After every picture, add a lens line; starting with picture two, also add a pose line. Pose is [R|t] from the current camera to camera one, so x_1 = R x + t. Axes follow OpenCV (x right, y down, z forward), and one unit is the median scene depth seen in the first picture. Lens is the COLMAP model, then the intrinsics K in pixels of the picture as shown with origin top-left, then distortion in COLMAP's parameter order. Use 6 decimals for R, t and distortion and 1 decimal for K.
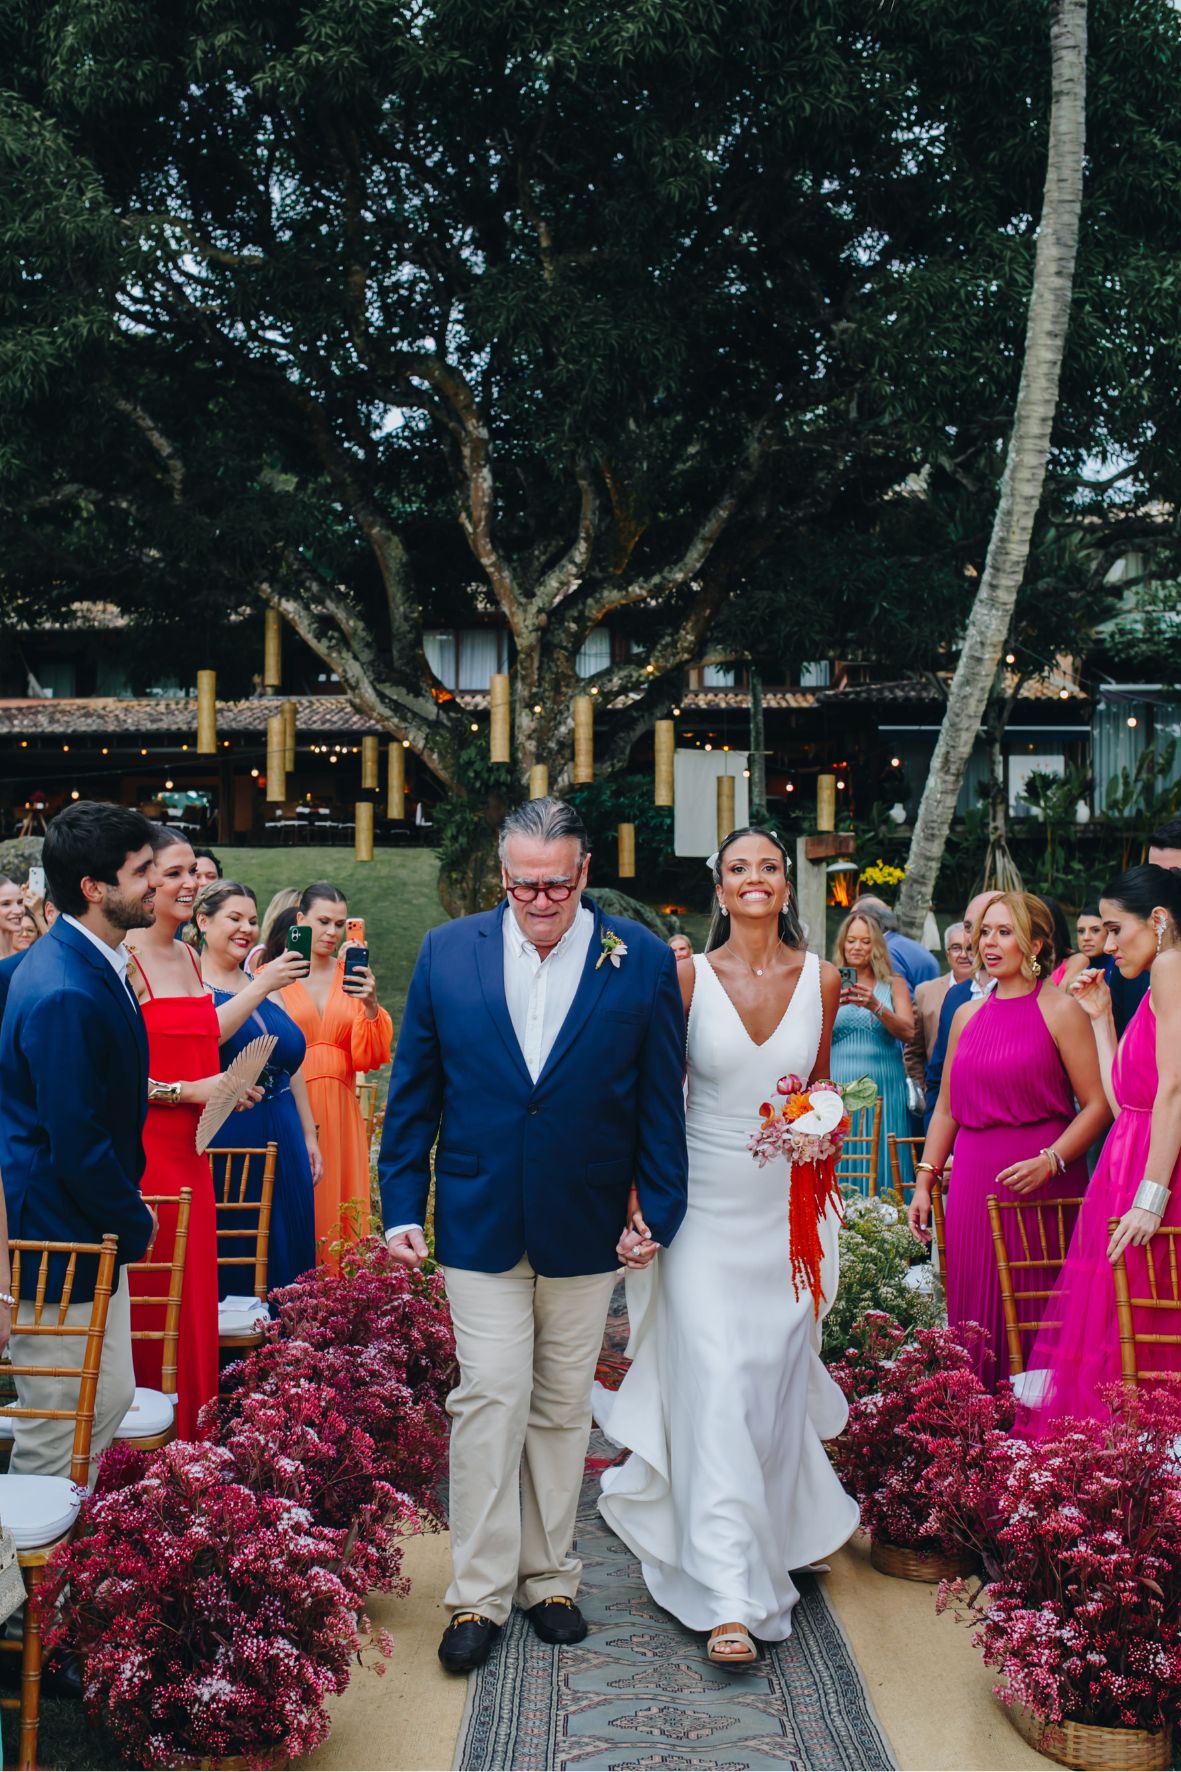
lens RADIAL K [[1694.1, 0, 629.1], [0, 1694.1, 887.3], [0, 0, 1]] dist [-0.065729, 0.051688]
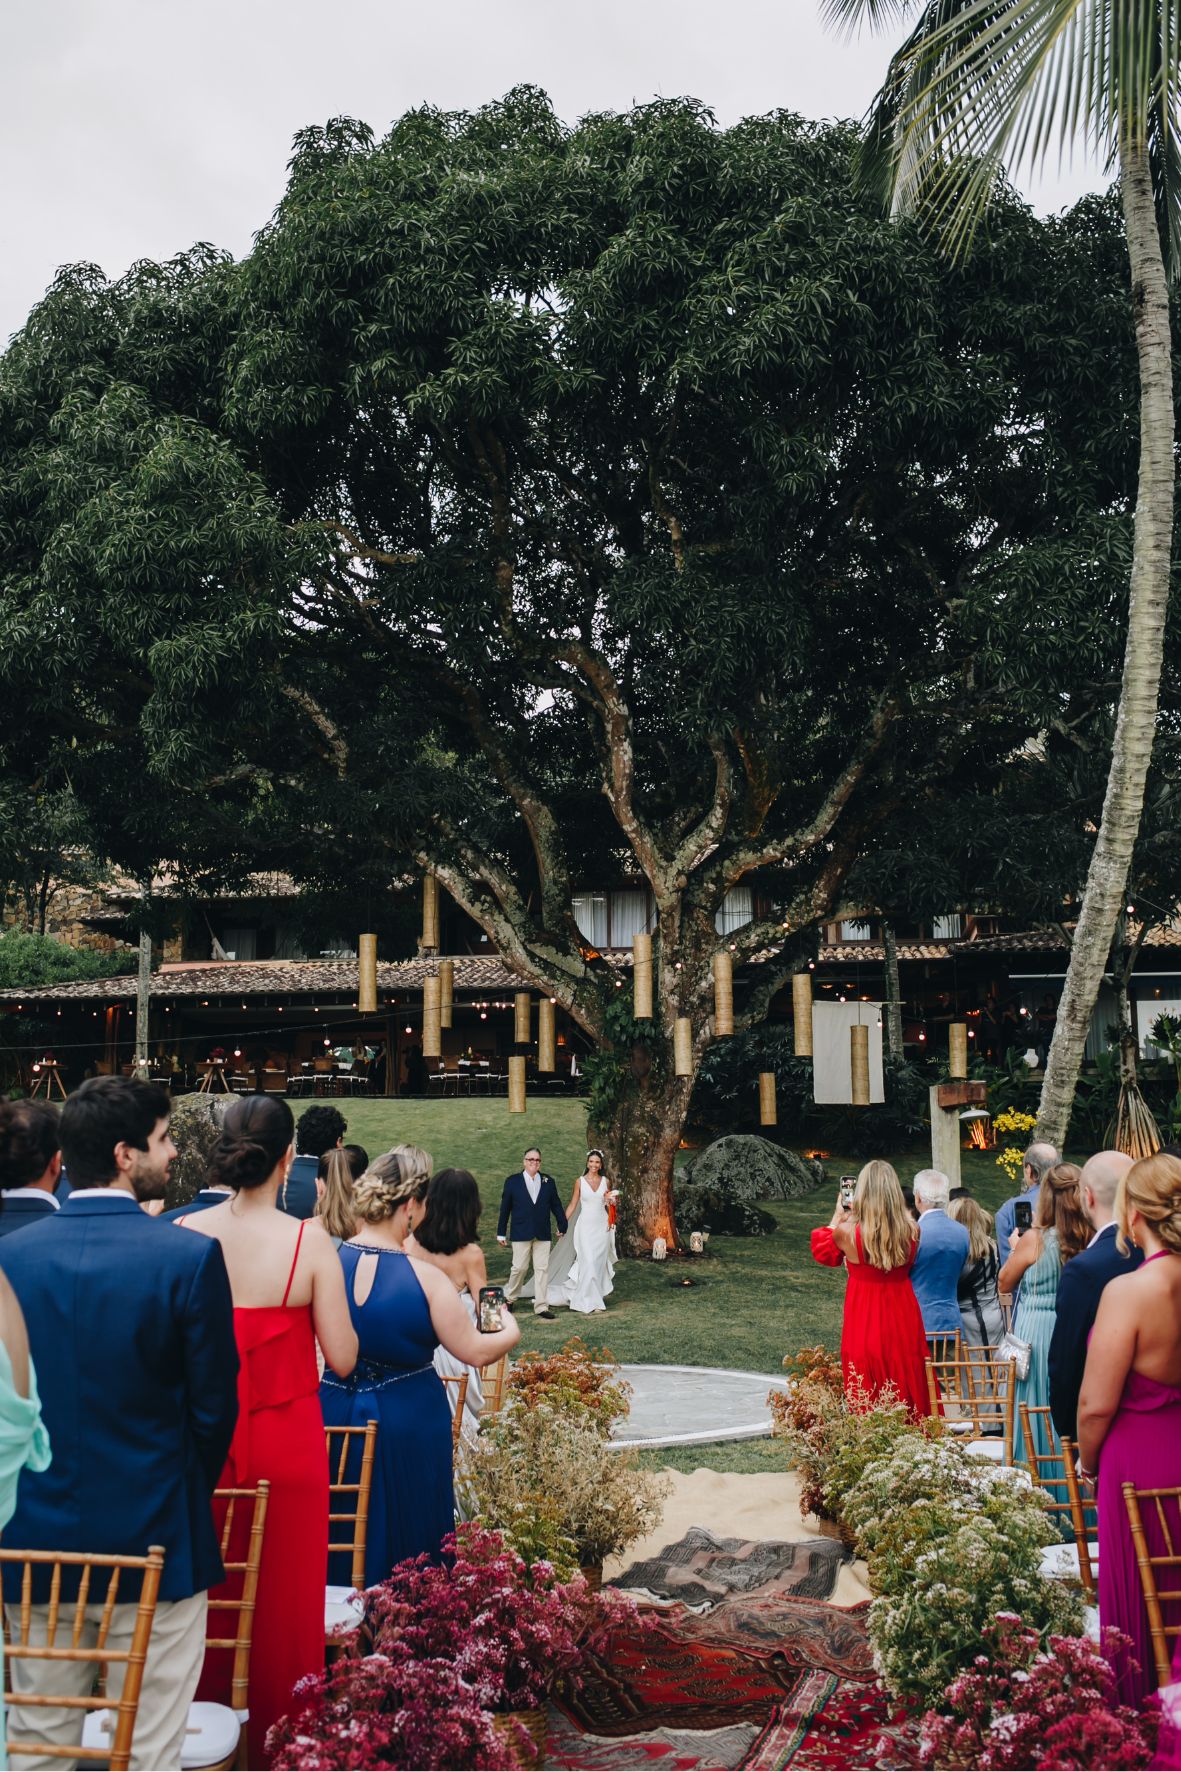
lens RADIAL K [[1792.4, 0, 590.5], [0, 1792.4, 886.0], [0, 0, 1]] dist [-0.072232, 0.041425]
pose [[0.997685, -0.019806, -0.065049, -0.035818], [0.009552, 0.987975, -0.154320, 0.017388], [0.067324, 0.153342, 0.985877, -0.109865]]
